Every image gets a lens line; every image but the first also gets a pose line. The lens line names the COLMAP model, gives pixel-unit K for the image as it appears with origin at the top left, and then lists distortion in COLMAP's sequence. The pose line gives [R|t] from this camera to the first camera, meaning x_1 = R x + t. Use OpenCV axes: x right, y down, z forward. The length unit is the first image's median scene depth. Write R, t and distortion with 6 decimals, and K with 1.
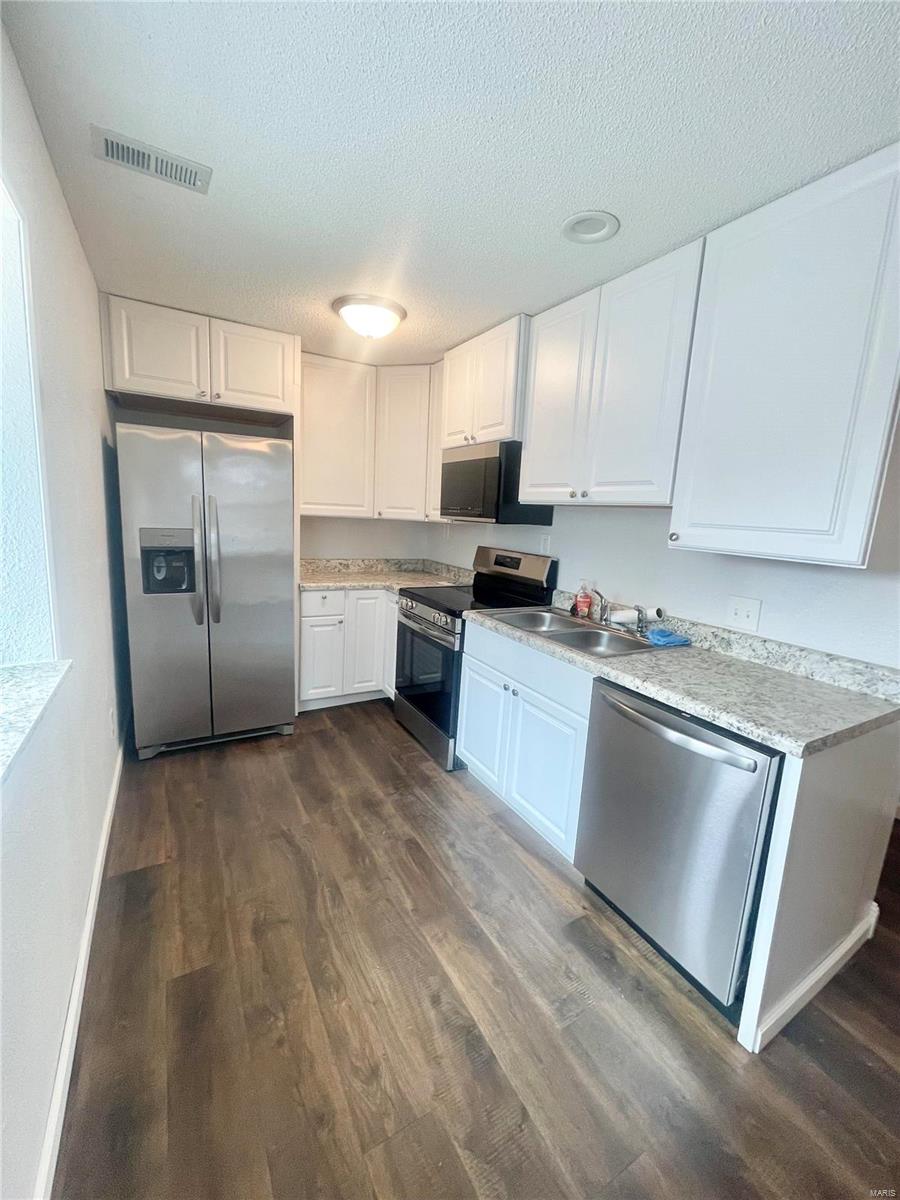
lens RADIAL K [[486.0, 0, 446.5], [0, 486.0, 596.3], [0, 0, 1]] dist [-0.002718, -0.000060]
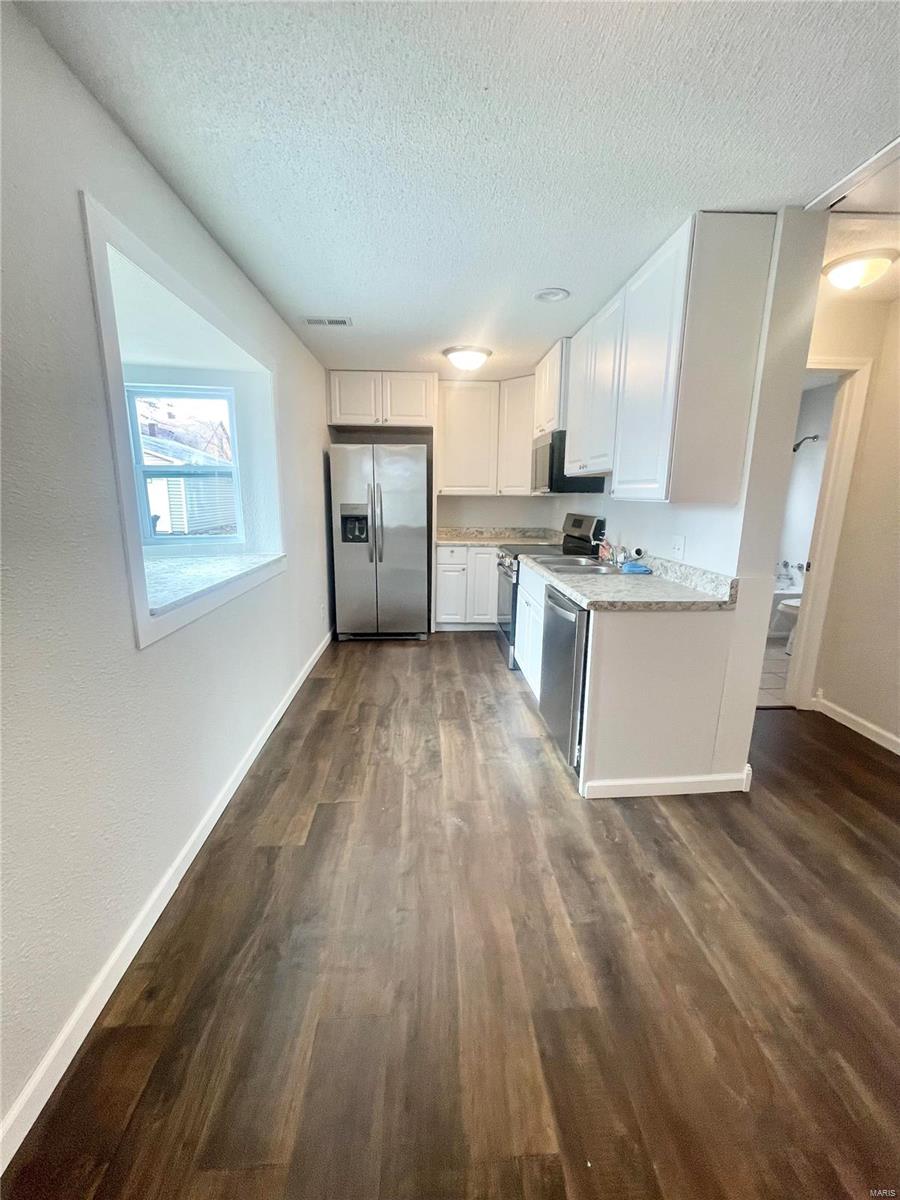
lens RADIAL K [[481.8, 0, 448.7], [0, 481.8, 596.7], [0, 0, 1]] dist [-0.001485, -0.000012]
pose [[0.892605, 0.051622, -0.447874, 0.494654], [-0.042022, 0.998625, 0.031353, 0.118938], [0.448877, -0.009165, 0.893547, -0.364068]]
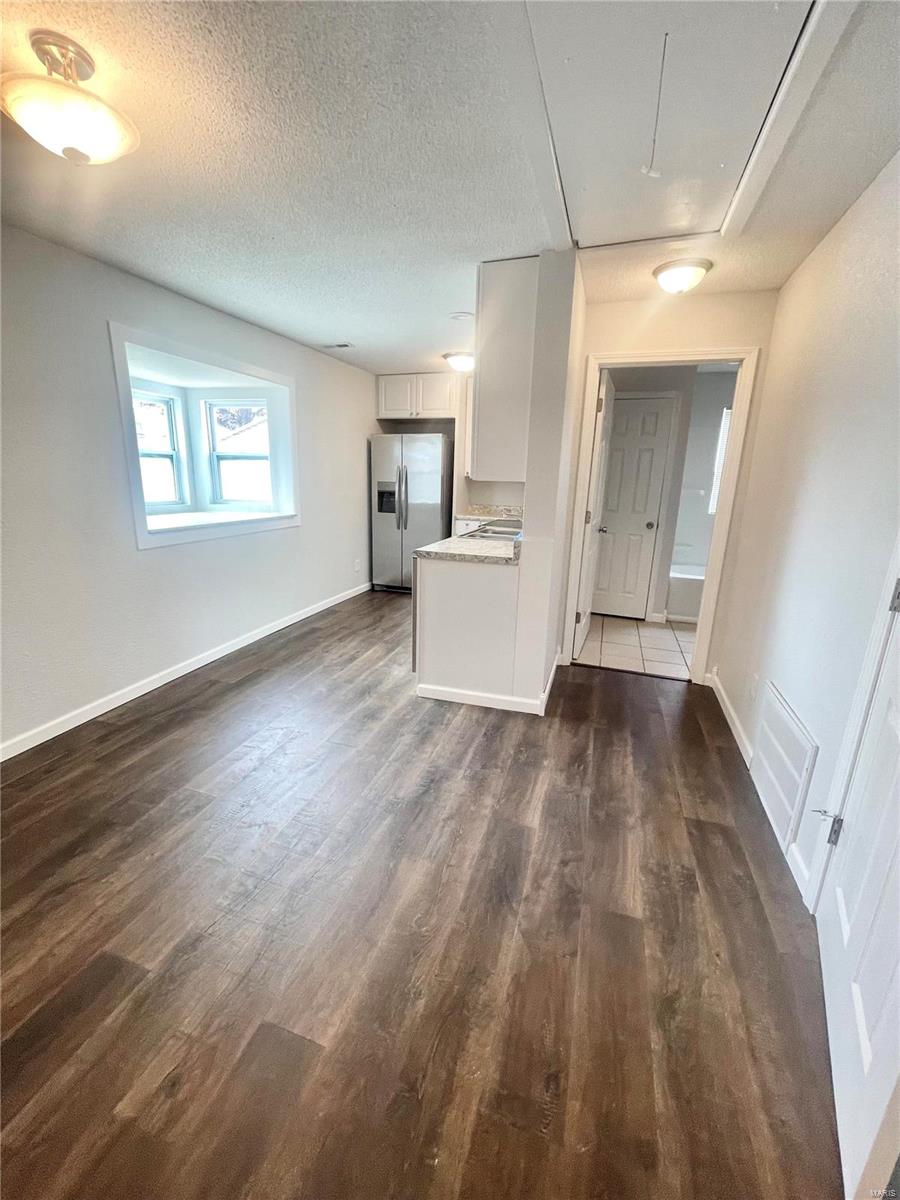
lens RADIAL K [[480.9, 0, 450.0], [0, 480.9, 600.0], [0, 0, 1]] dist [-0.003060, -0.000171]
pose [[0.671006, 0.153025, -0.725489, 1.238862], [-0.119980, 0.987985, 0.097423, 0.137394], [0.731680, 0.021672, 0.681304, -0.238037]]
